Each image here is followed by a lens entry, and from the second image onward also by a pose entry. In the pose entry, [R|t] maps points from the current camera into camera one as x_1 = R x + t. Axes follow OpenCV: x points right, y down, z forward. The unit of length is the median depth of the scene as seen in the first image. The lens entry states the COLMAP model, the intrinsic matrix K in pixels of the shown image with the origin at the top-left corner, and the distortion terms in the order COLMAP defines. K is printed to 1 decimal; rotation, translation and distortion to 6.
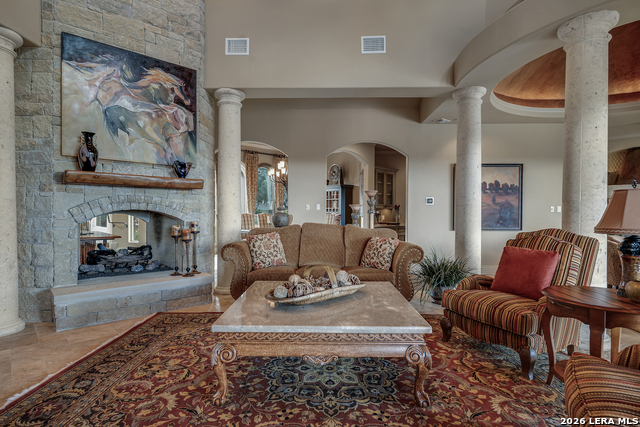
lens RADIAL K [[342.8, 0, 320.2], [0, 342.8, 213.1], [0, 0, 1]] dist [0.010087, -0.001336]
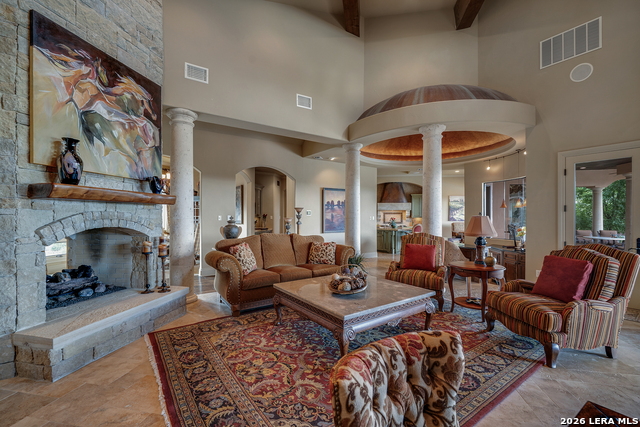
lens RADIAL K [[277.9, 0, 319.1], [0, 277.9, 213.9], [0, 0, 1]] dist [0.003174, 0.000000]
pose [[0.811473, -0.000287, 0.584391, -0.513051], [0.006775, 0.999937, -0.008916, -0.034493], [-0.584351, 0.011194, 0.811424, 0.075955]]
